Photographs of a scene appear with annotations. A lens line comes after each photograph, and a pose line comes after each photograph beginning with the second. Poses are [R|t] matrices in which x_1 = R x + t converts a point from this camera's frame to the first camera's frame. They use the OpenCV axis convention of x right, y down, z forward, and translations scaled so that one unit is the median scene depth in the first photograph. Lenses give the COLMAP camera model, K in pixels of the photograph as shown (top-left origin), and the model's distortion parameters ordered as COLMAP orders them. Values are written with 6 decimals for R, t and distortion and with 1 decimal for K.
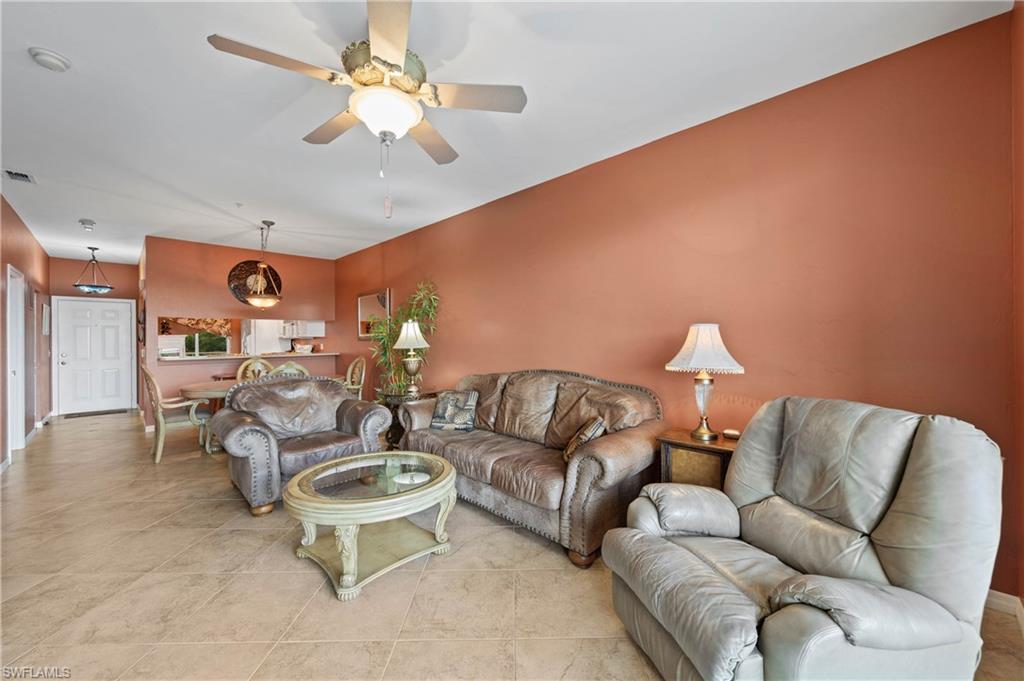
lens RADIAL K [[393.8, 0, 516.4], [0, 393.8, 339.8], [0, 0, 1]] dist [0.000714, 0.000166]
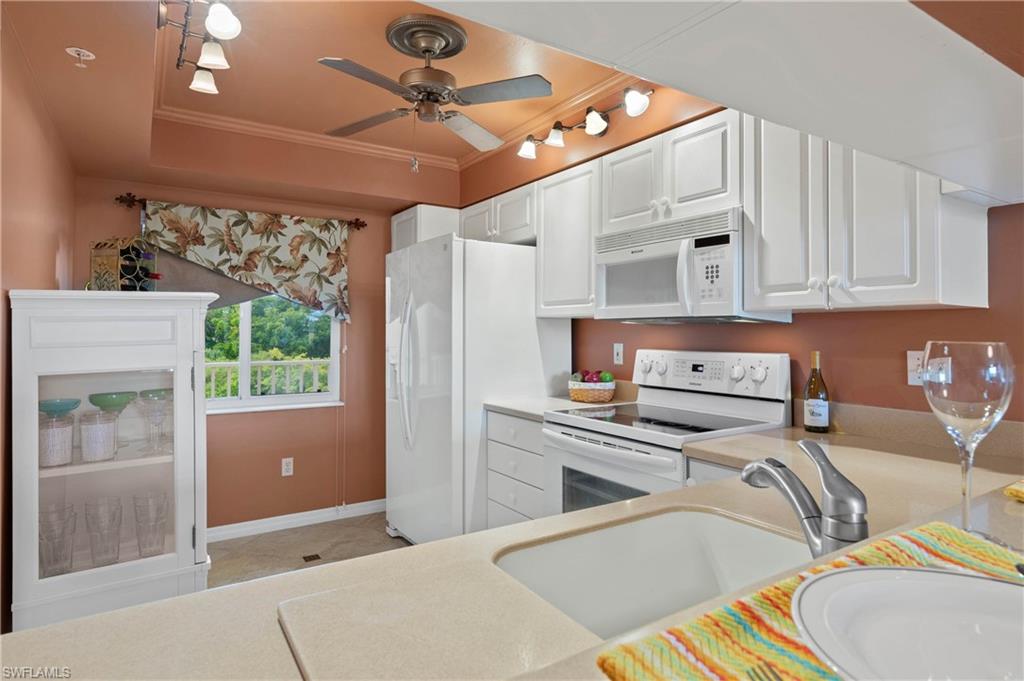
lens RADIAL K [[561.5, 0, 507.1], [0, 561.5, 325.8], [0, 0, 1]] dist [0.000005, 0.000234]
pose [[0.976294, 0.005156, -0.216387, -0.774154], [-0.008340, 0.999870, -0.013801, 0.006329], [0.216287, 0.015279, 0.976210, 0.927094]]
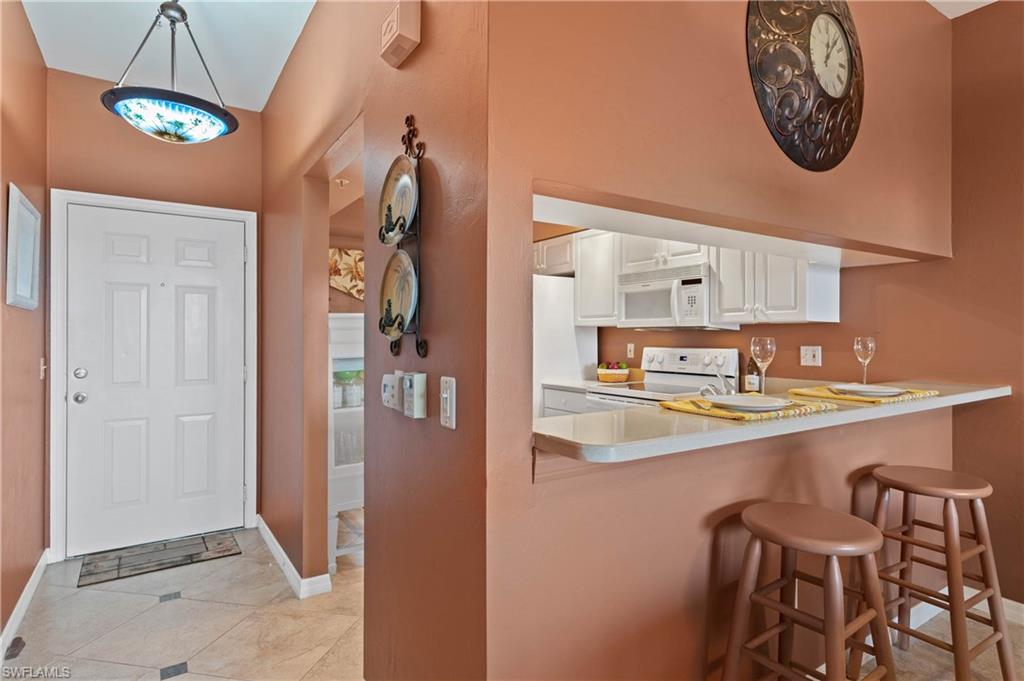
lens RADIAL K [[537.9, 0, 511.1], [0, 537.9, 336.1], [0, 0, 1]] dist [-0.003736, -0.000382]
pose [[0.979288, 0.006661, -0.202361, -0.795674], [-0.007631, 0.999963, -0.004014, 0.008293], [0.202327, 0.005475, 0.979303, 0.714217]]
